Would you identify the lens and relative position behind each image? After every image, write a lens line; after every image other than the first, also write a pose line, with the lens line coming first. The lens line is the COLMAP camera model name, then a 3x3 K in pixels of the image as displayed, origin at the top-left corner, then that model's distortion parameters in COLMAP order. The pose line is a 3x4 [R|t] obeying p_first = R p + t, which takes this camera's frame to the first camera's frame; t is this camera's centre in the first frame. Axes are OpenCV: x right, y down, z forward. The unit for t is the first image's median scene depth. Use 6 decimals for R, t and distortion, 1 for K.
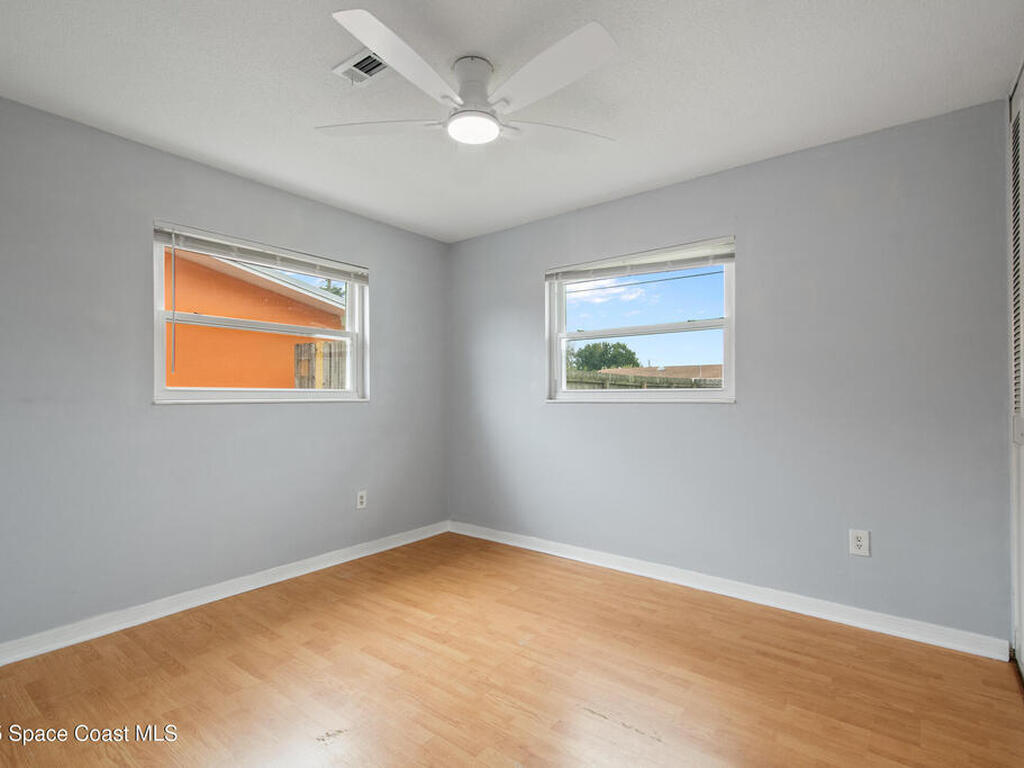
lens RADIAL K [[502.7, 0, 512.0], [0, 502.7, 384.0], [0, 0, 1]] dist [0.001710, 0.000098]
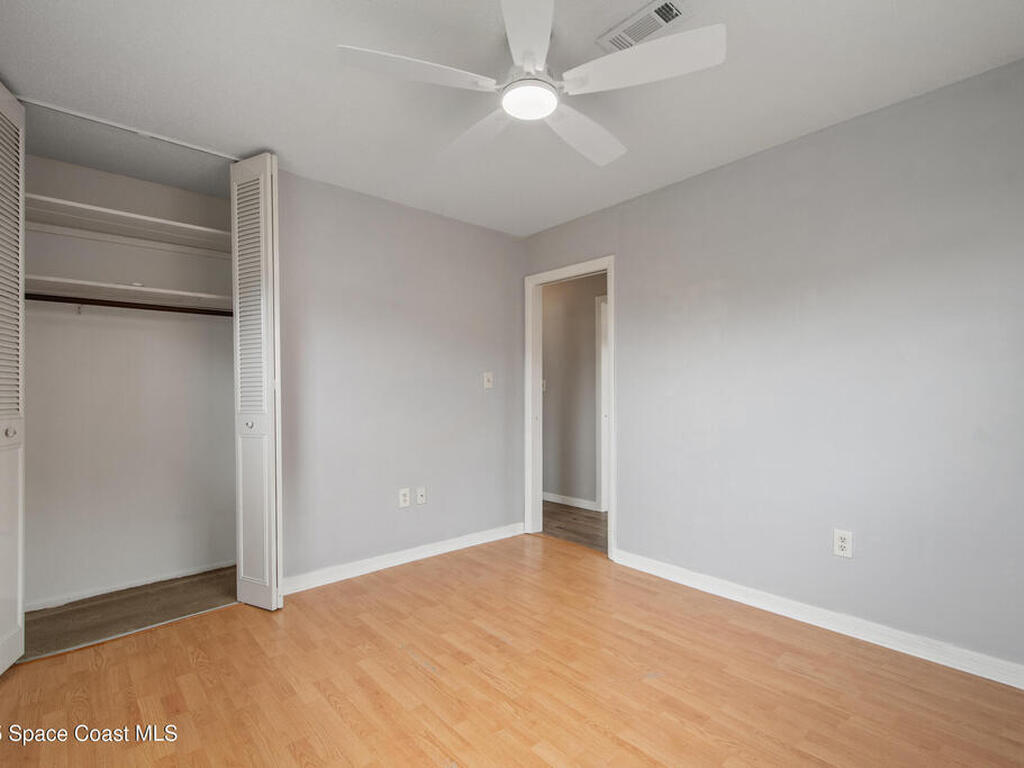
lens RADIAL K [[502.7, 0, 512.0], [0, 502.7, 384.0], [0, 0, 1]] dist [0.001710, 0.000098]
pose [[-0.983136, 0.010239, 0.182590, -0.153397], [0.005181, 0.999590, -0.028153, 0.024668], [-0.182803, -0.026732, -0.982786, 1.381151]]
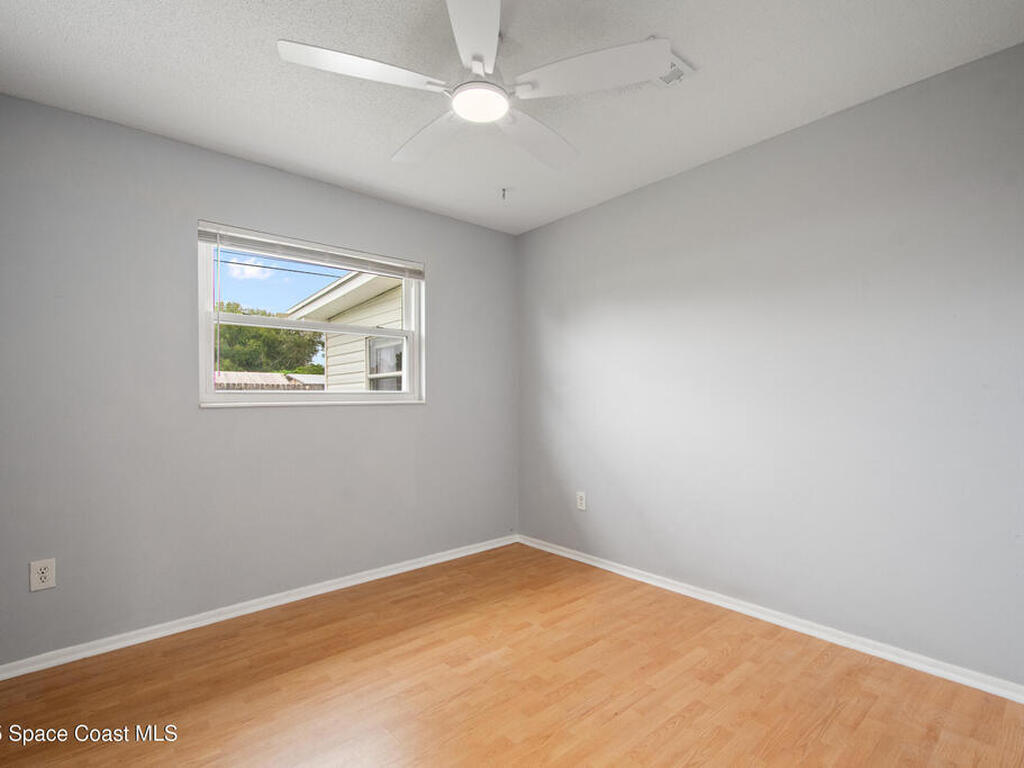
lens RADIAL K [[501.9, 0, 532.9], [0, 501.9, 387.9], [0, 0, 1]] dist [0.002097, -0.000191]
pose [[0.986607, -0.010974, -0.162748, 0.088922], [0.011900, 0.999918, 0.004718, 0.004222], [0.162683, -0.006591, 0.986656, 0.128074]]
